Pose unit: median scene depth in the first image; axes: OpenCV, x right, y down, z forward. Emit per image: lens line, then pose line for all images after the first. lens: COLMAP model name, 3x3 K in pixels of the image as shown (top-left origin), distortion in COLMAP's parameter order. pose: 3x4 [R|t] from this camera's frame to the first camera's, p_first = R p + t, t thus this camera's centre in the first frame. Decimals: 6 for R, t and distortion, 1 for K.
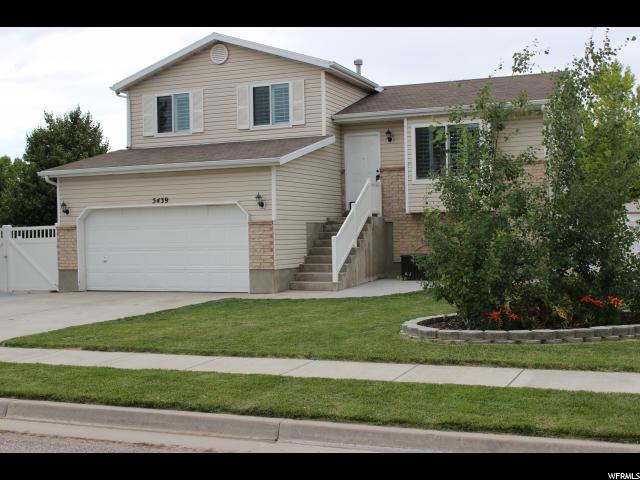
lens RADIAL K [[833.5, 0, 320.0], [0, 833.5, 240.0], [0, 0, 1]] dist [-0.101345, 0.009600]
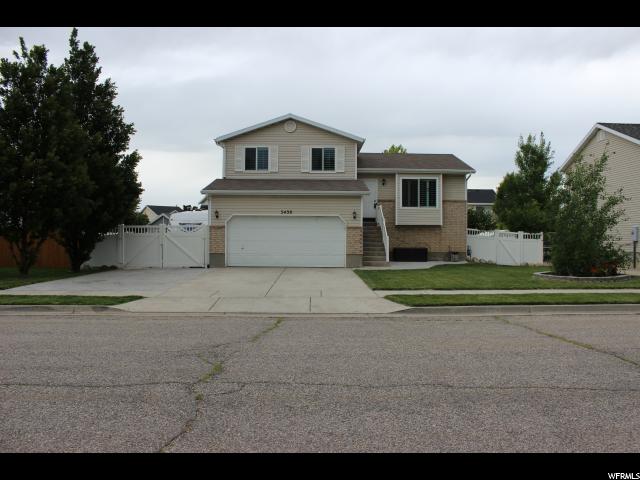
lens RADIAL K [[533.1, 0, 320.0], [0, 533.1, 240.0], [0, 0, 1]] dist [-0.171440, 0.157106]
pose [[0.918728, 0.023289, 0.394203, -0.503923], [-0.020474, 0.999726, -0.011347, 0.017320], [-0.394359, 0.002354, 0.918953, -0.008545]]
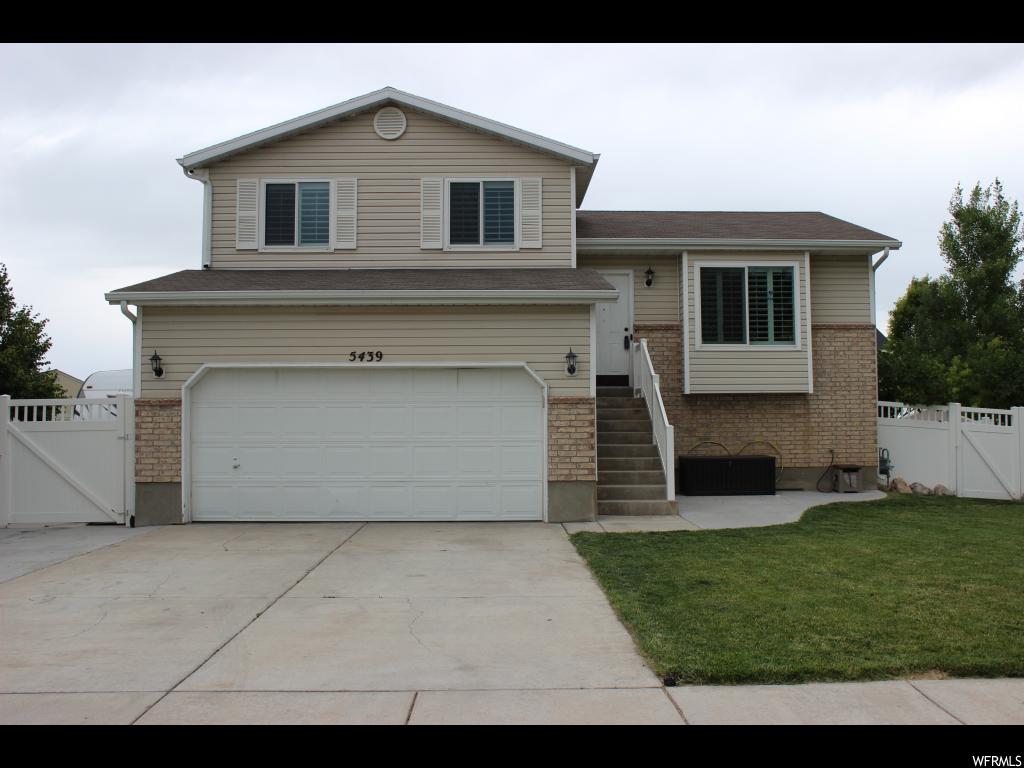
lens RADIAL K [[1002.3, 0, 512.0], [0, 1002.3, 384.0], [0, 0, 1]] dist [-0.125532, -0.000206]
pose [[0.916456, 0.032626, 0.398804, -0.336820], [-0.009229, 0.998129, -0.060449, 0.009172], [-0.400030, 0.051718, 0.915042, 0.322855]]
